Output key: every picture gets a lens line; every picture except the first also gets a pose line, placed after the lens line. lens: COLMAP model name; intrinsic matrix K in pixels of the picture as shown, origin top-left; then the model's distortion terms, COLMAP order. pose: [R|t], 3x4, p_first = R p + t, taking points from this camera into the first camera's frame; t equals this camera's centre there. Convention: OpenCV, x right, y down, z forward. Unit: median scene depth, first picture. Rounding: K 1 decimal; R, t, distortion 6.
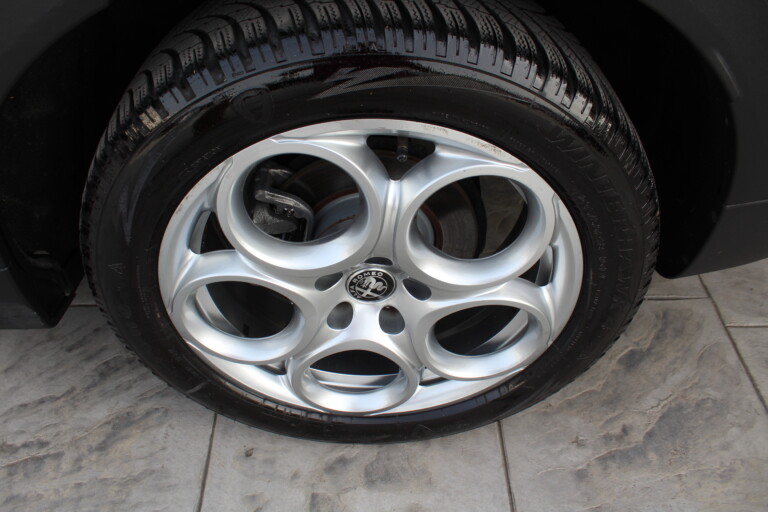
lens RADIAL K [[631.6, 0, 378.4], [0, 631.6, 253.6], [0, 0, 1]] dist [-0.158430, 0.135686]
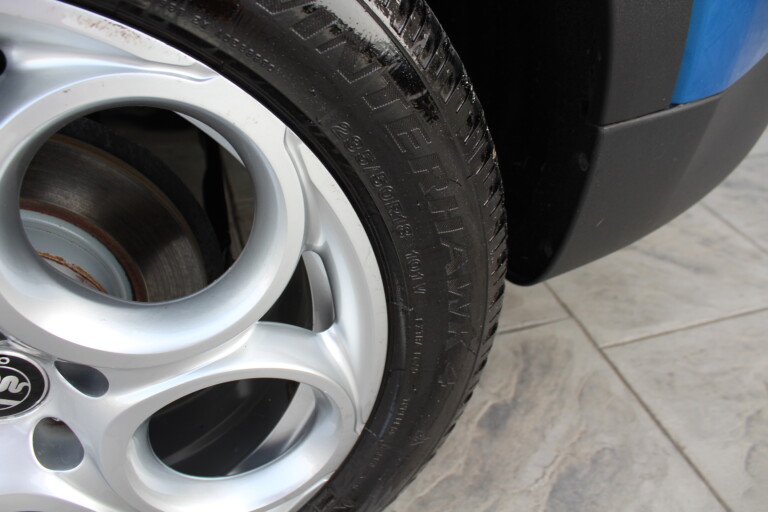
lens RADIAL K [[631.6, 0, 378.4], [0, 631.6, 253.6], [0, 0, 1]] dist [-0.158430, 0.135686]
pose [[0.955143, -0.146093, 0.257602, 0.148890], [0.178030, 0.978382, -0.105235, 0.044090], [-0.236659, 0.146376, 0.960503, 0.372698]]
